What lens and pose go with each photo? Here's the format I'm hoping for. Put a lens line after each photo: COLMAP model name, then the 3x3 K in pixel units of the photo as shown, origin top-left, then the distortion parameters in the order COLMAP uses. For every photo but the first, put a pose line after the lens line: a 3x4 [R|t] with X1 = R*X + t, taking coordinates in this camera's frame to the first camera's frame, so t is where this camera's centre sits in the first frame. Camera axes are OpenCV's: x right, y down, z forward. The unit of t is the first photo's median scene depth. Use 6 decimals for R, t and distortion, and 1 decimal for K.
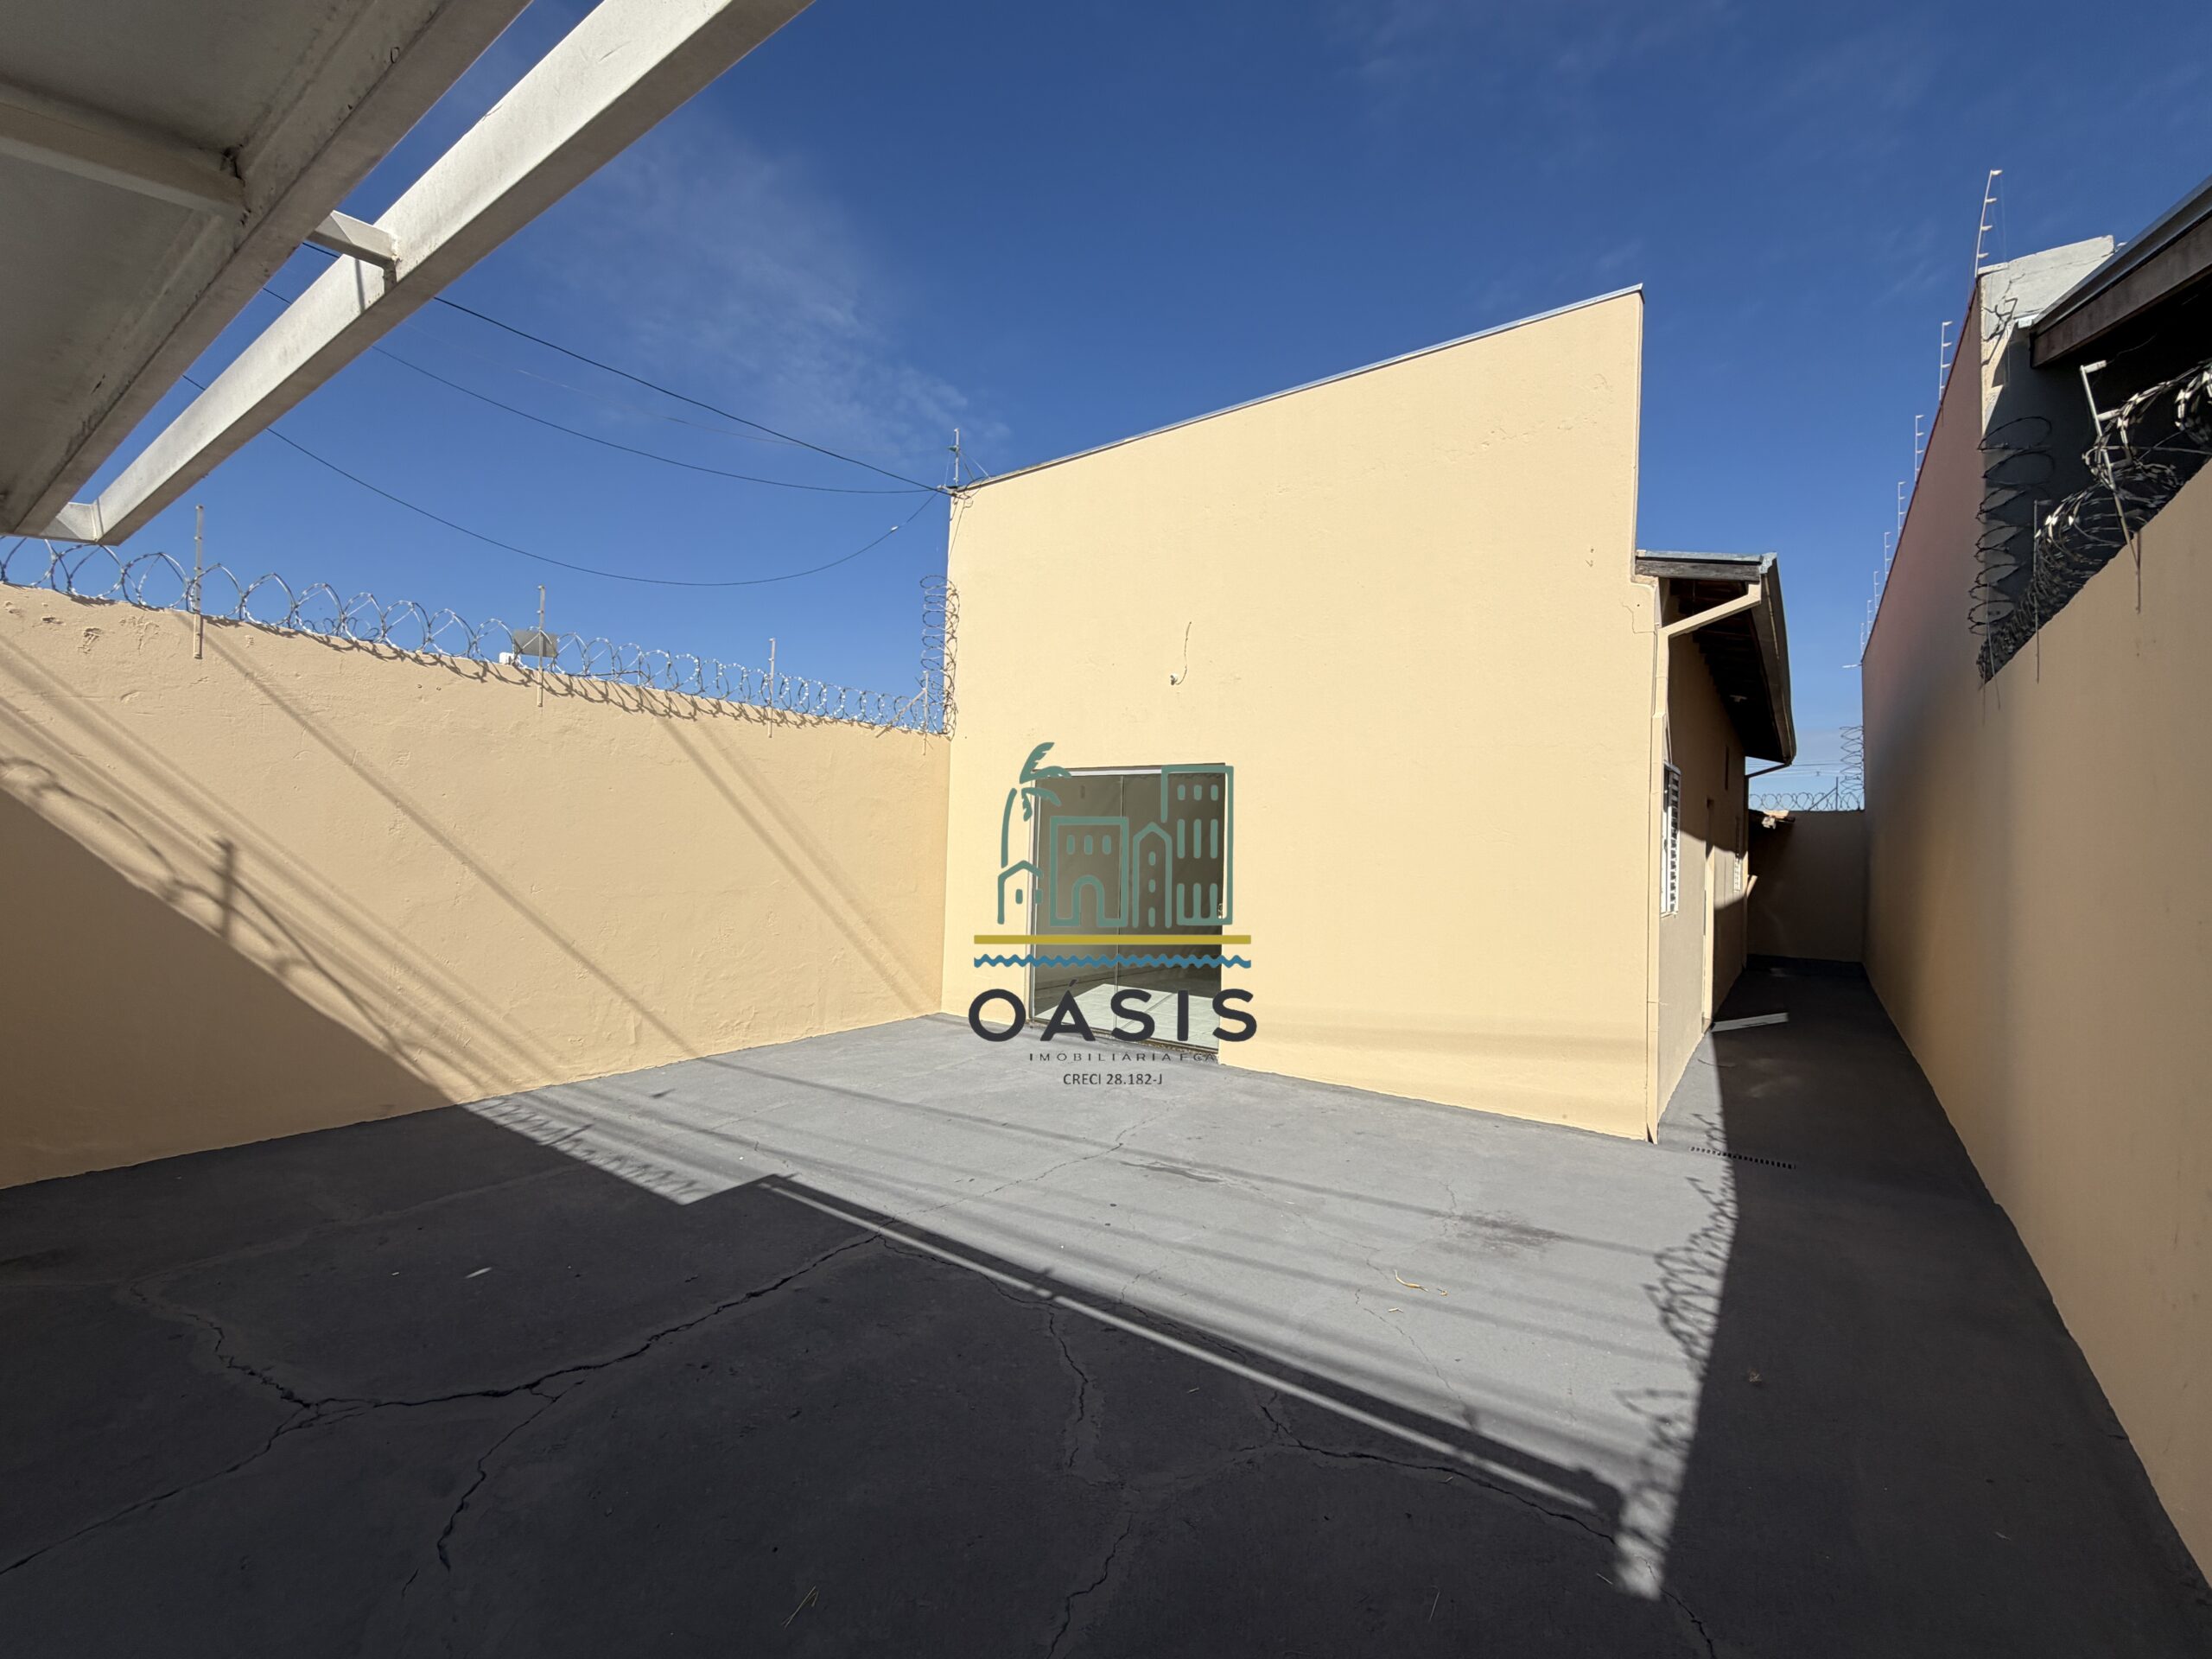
lens RADIAL K [[963.4, 0, 1106.0], [0, 963.4, 829.5], [0, 0, 1]] dist [-0.000411, -0.000254]
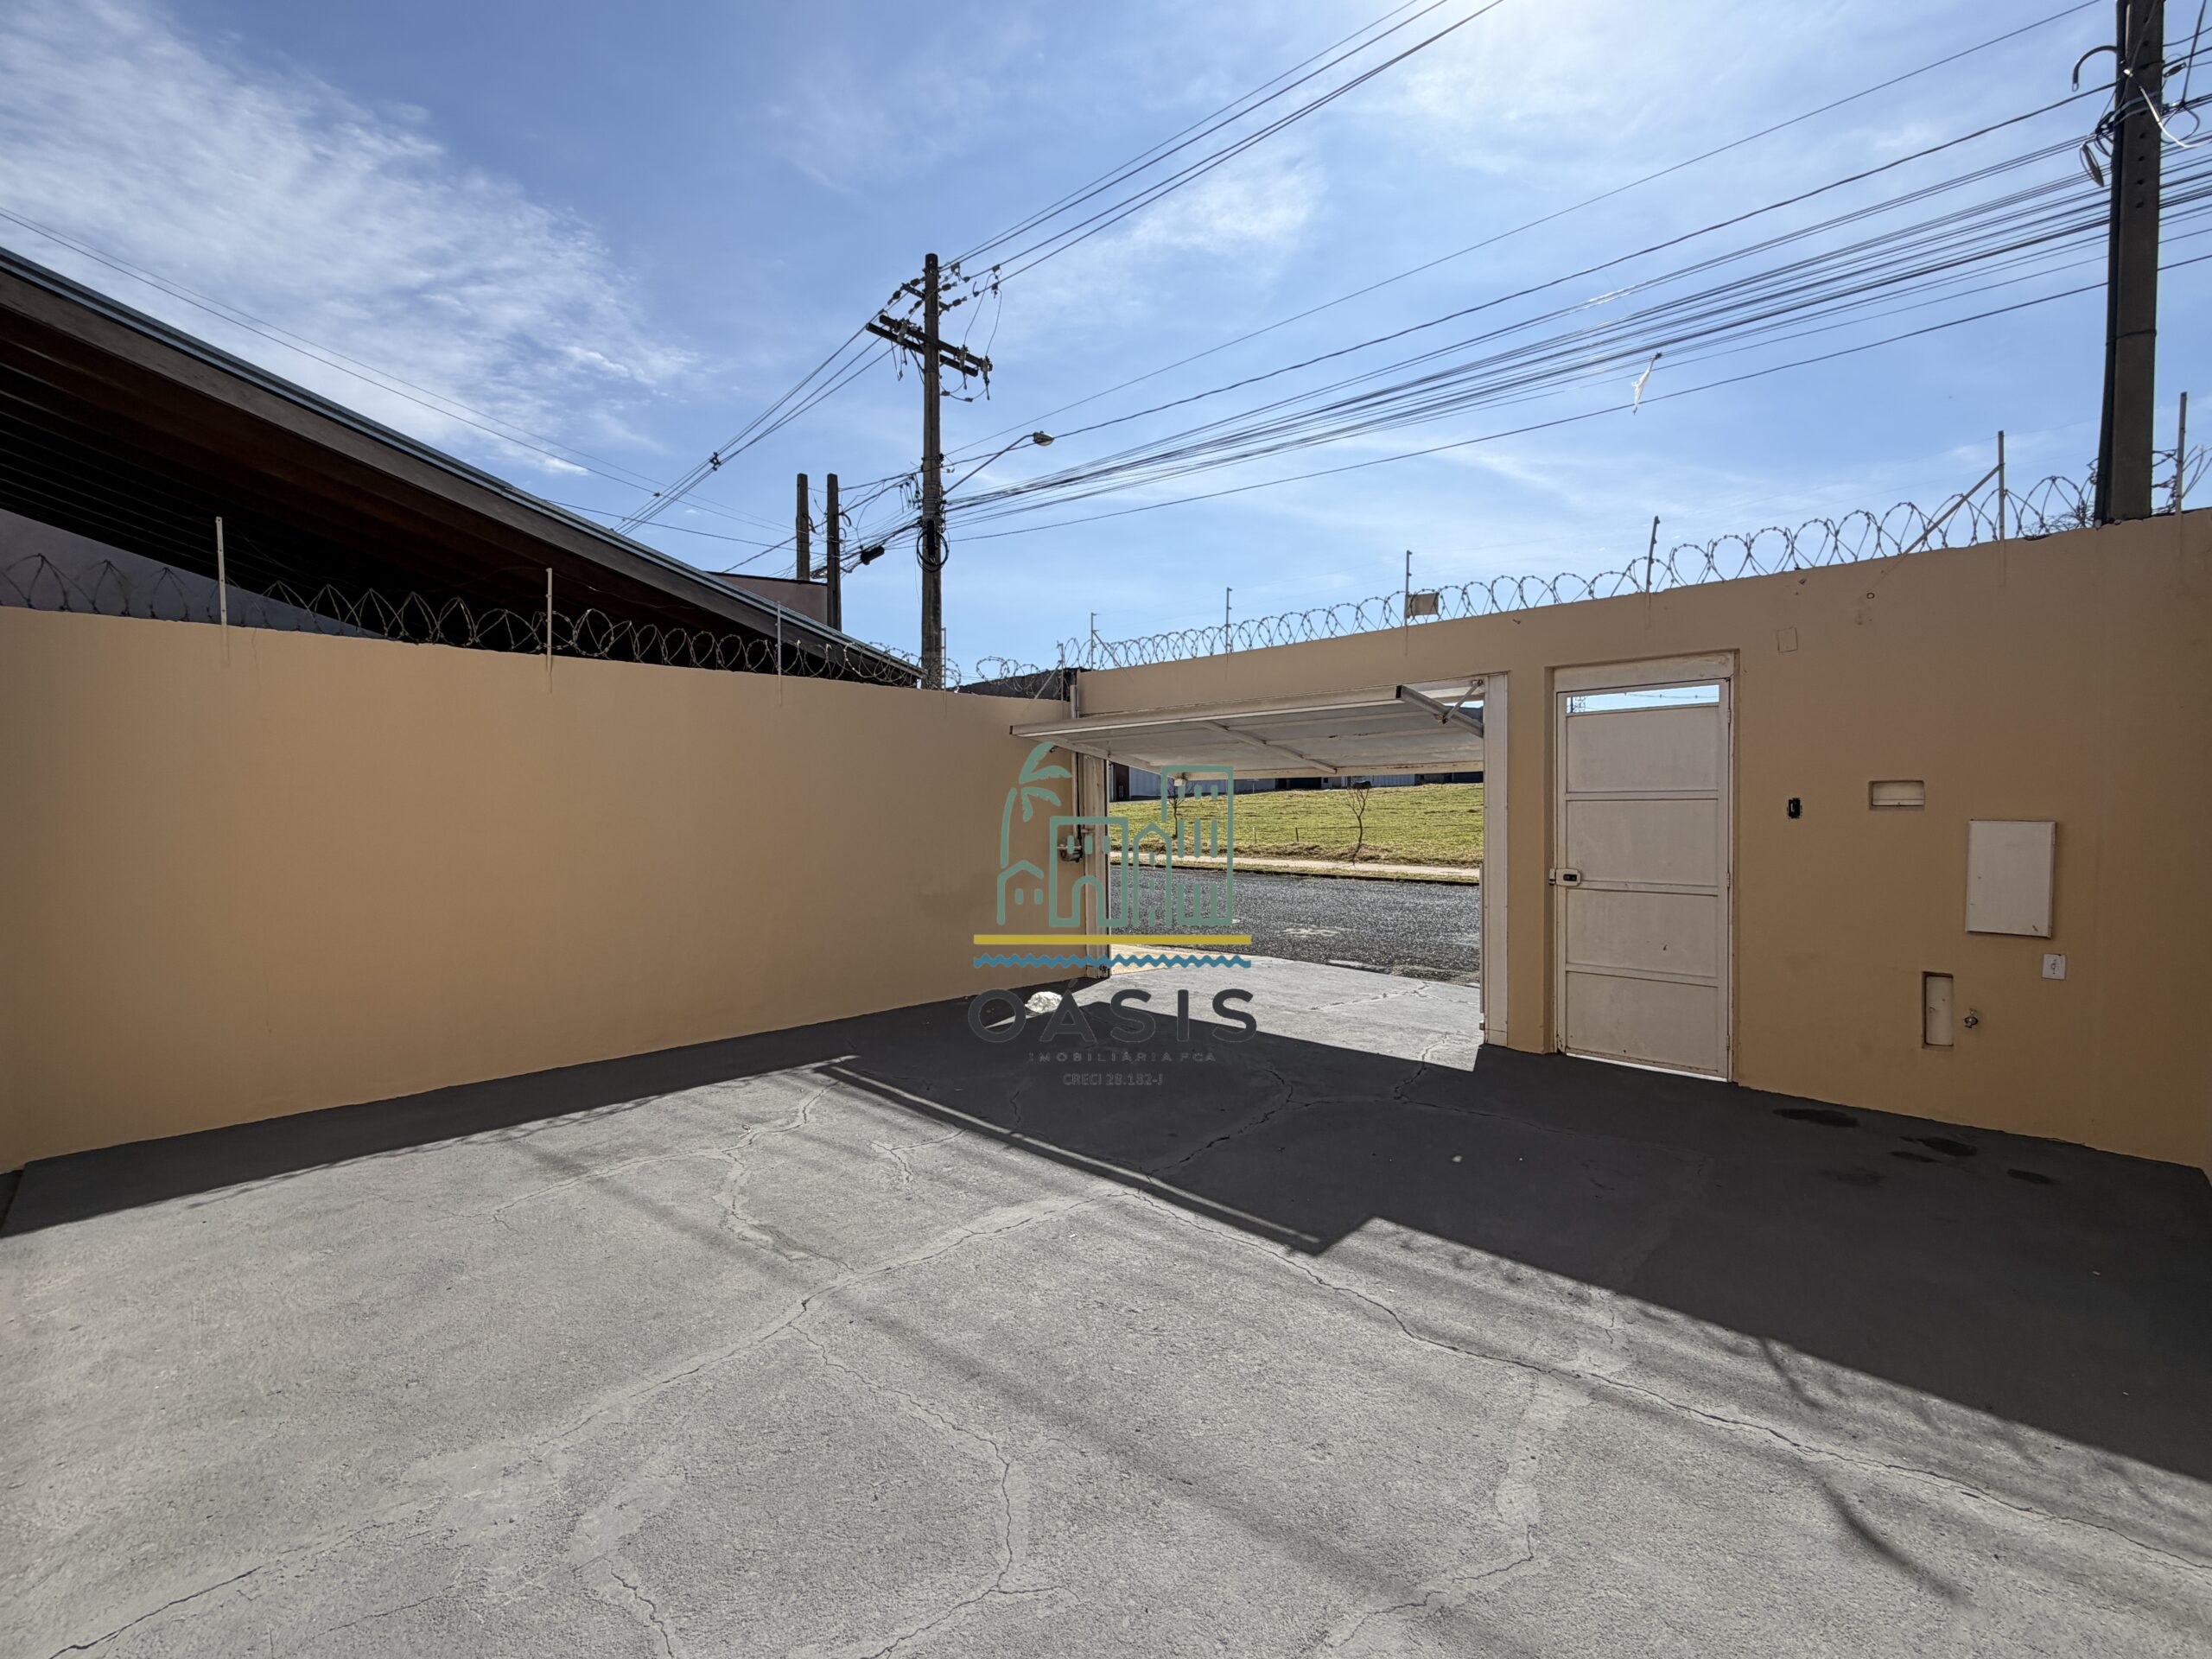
lens RADIAL K [[989.7, 0, 1106.0], [0, 989.7, 829.5], [0, 0, 1]] dist [-0.000506, -0.000050]
pose [[-0.989875, -0.018270, 0.140762, -0.306351], [-0.016035, 0.999727, 0.016993, 0.015954], [-0.141034, 0.014564, -0.989898, 1.908532]]
